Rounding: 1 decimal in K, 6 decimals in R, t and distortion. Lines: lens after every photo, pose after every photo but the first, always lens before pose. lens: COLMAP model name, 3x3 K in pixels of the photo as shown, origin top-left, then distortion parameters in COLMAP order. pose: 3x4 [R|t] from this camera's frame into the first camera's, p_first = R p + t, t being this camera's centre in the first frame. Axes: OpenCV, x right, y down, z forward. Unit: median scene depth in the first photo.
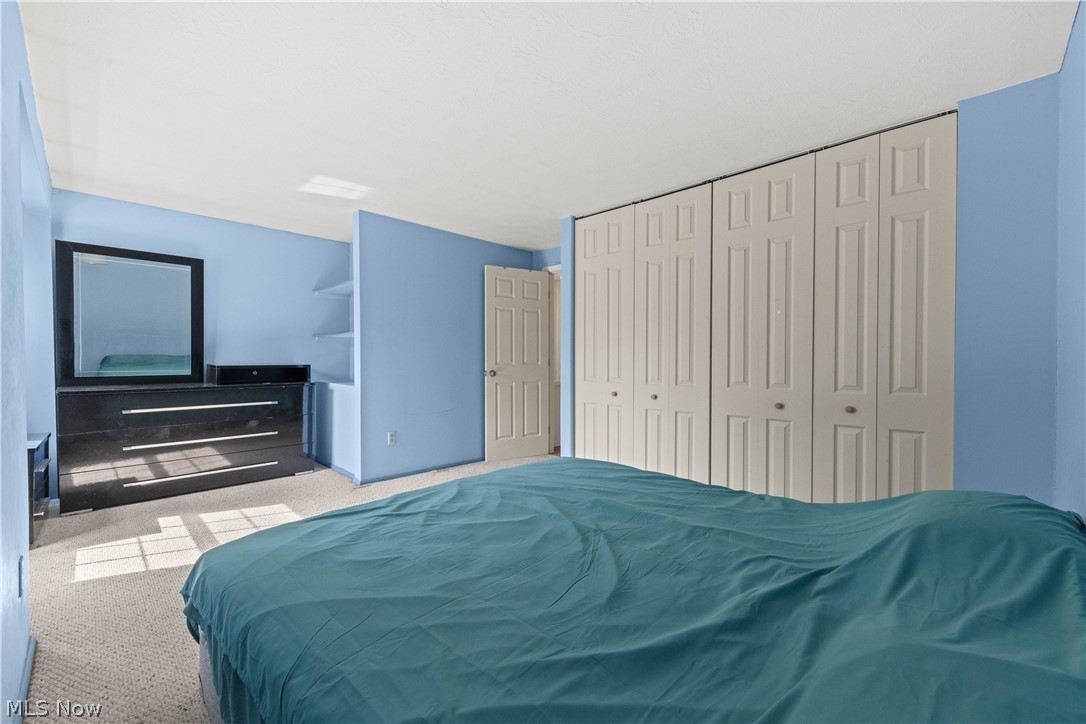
lens RADIAL K [[426.3, 0, 534.6], [0, 426.3, 366.4], [0, 0, 1]] dist [0.001552, -0.002494]
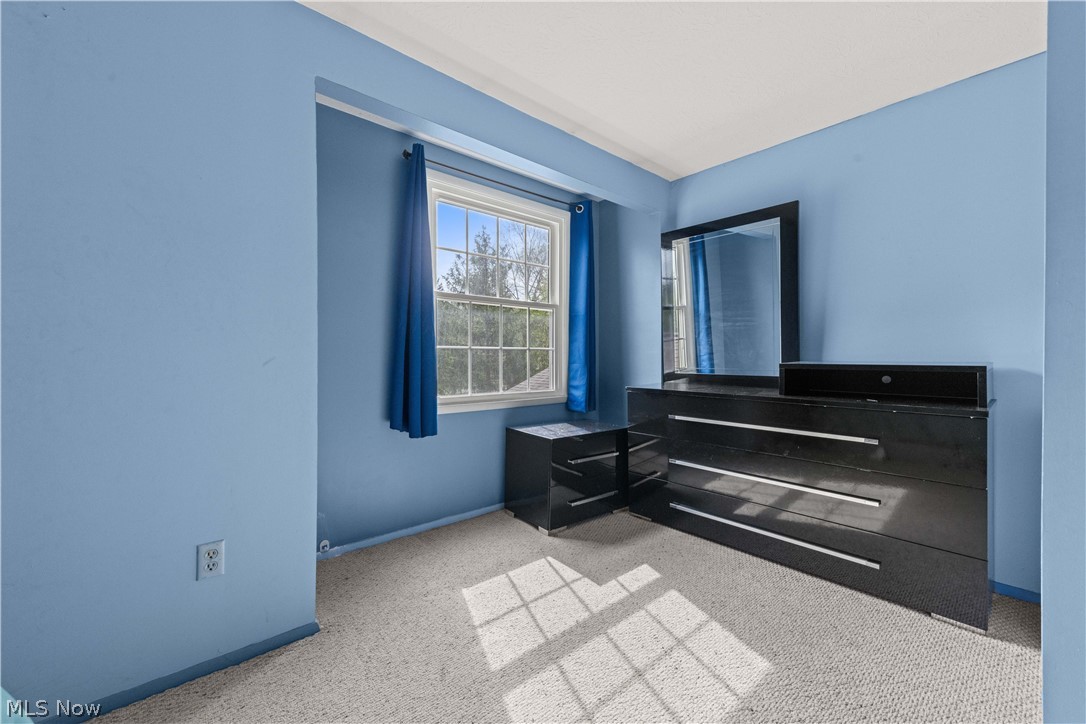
lens RADIAL K [[426.3, 0, 533.9], [0, 426.3, 361.6], [0, 0, 1]] dist [0.001552, -0.002494]
pose [[-0.080986, 0.005364, -0.996701, -0.092772], [-0.025429, 0.999649, 0.007446, -0.000146], [0.996391, 0.025948, -0.080821, 0.641094]]
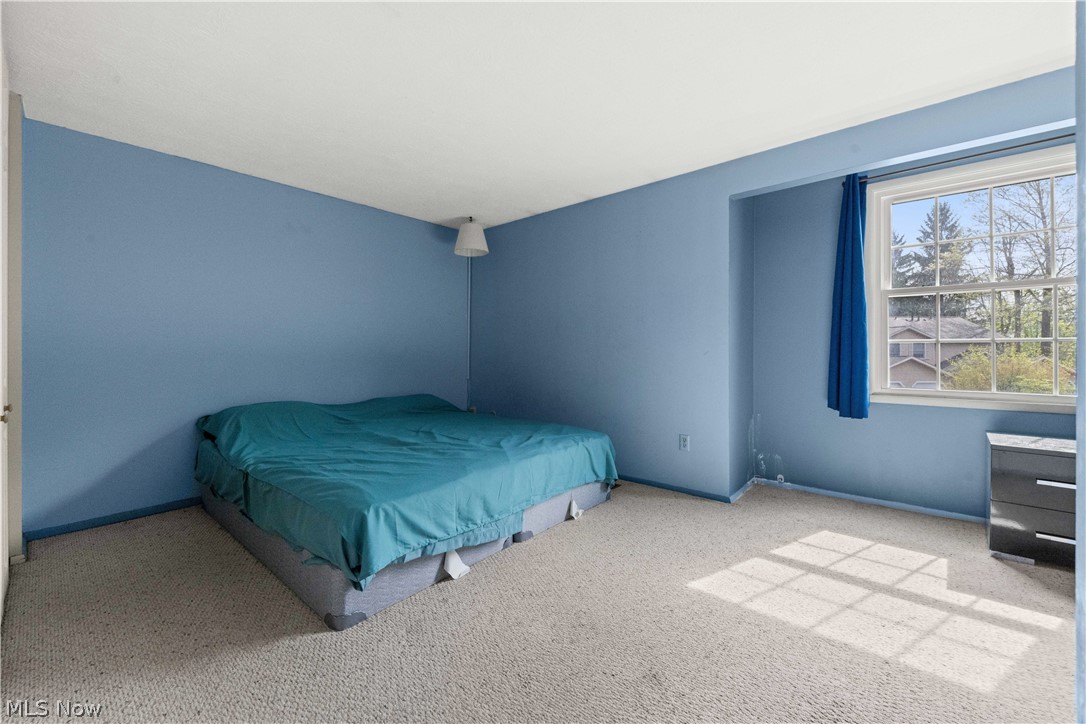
lens RADIAL K [[426.3, 0, 545.5], [0, 426.3, 352.9], [0, 0, 1]] dist [0.001552, -0.002494]
pose [[-0.997374, -0.003416, -0.072340, -0.109743], [-0.005228, 0.999677, 0.024873, -0.010547], [0.072232, 0.025186, -0.997070, 1.125894]]
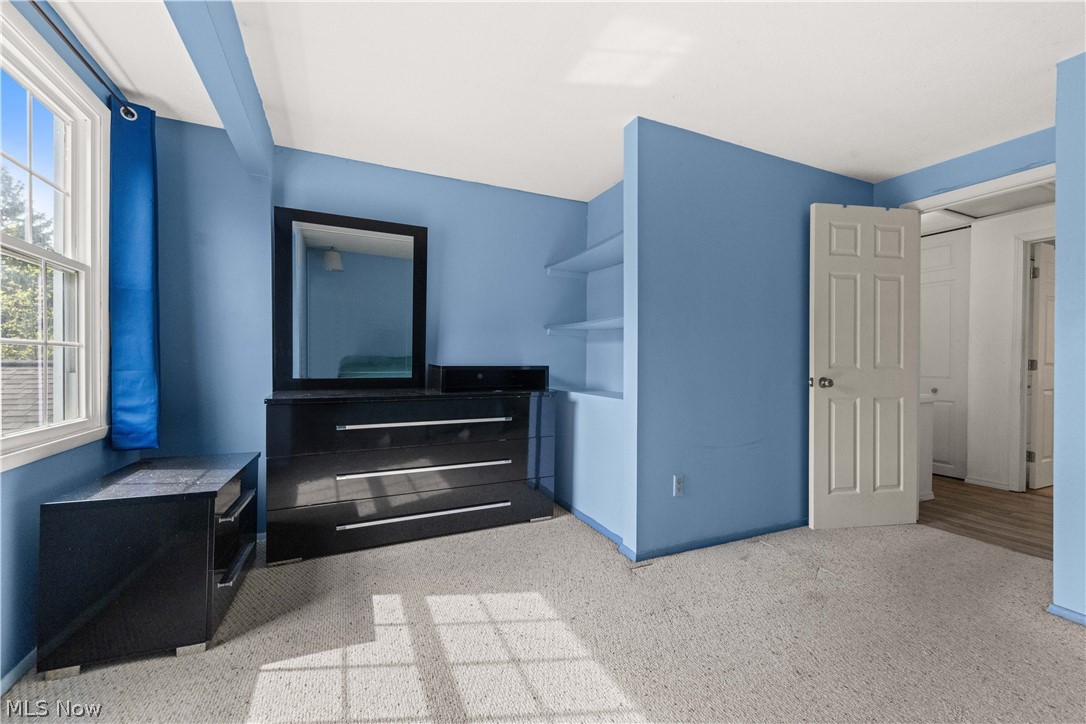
lens RADIAL K [[426.3, 0, 542.0], [0, 426.3, 364.0], [0, 0, 1]] dist [0.001552, -0.002494]
pose [[0.936503, 0.005610, -0.350615, -0.305293], [-0.010251, 0.999883, -0.011384, 0.001214], [0.350510, 0.014256, 0.936450, 0.350013]]
